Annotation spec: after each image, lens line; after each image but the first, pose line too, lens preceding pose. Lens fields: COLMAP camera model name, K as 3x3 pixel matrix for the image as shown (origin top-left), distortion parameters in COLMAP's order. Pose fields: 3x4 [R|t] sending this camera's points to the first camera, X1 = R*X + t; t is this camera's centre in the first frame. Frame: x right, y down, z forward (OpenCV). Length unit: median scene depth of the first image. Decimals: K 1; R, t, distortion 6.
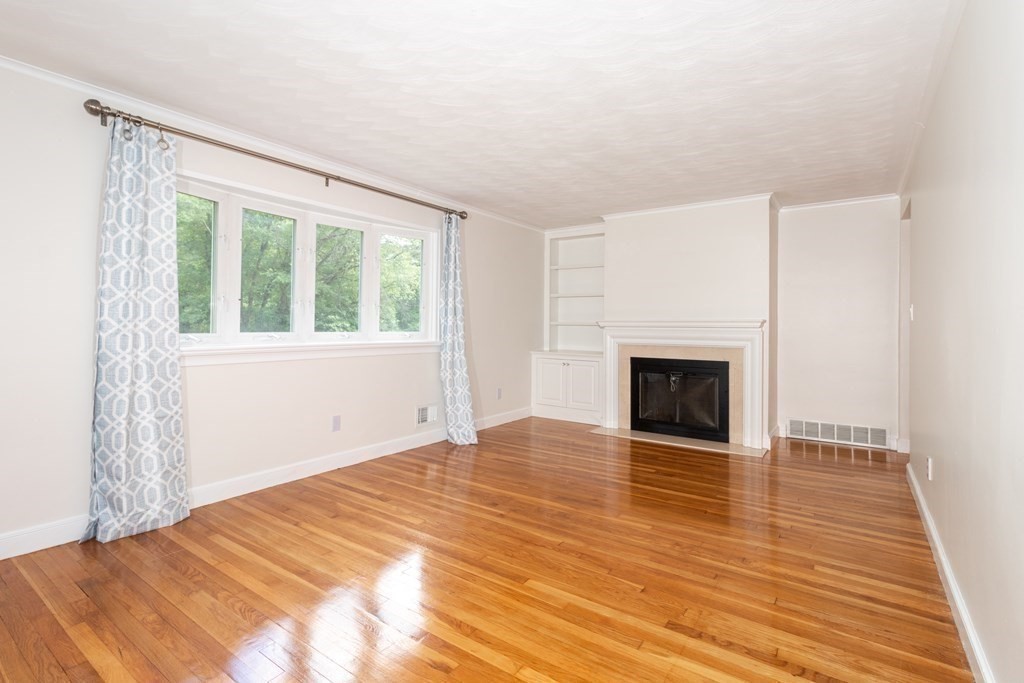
lens RADIAL K [[485.4, 0, 509.6], [0, 485.4, 320.5], [0, 0, 1]] dist [0.004649, 0.000443]
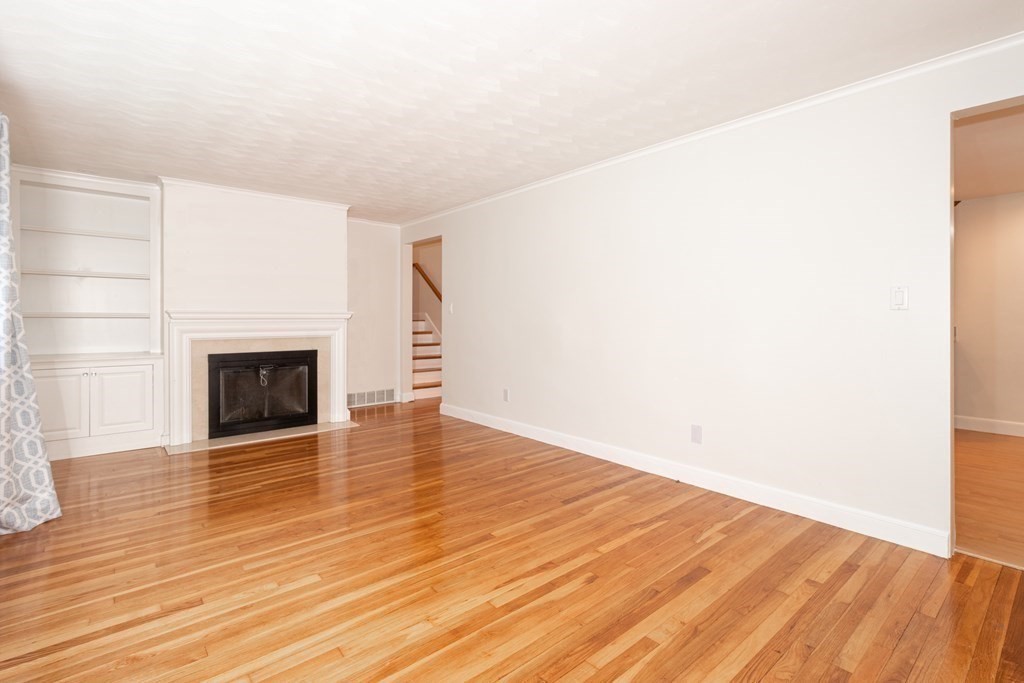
lens RADIAL K [[485.4, 0, 509.6], [0, 485.4, 320.5], [0, 0, 1]] dist [0.004649, 0.000443]
pose [[0.245780, -0.013331, 0.969234, -0.506599], [-0.008429, 0.999838, 0.015889, -0.002535], [-0.969289, -0.012075, 0.245628, 0.312183]]
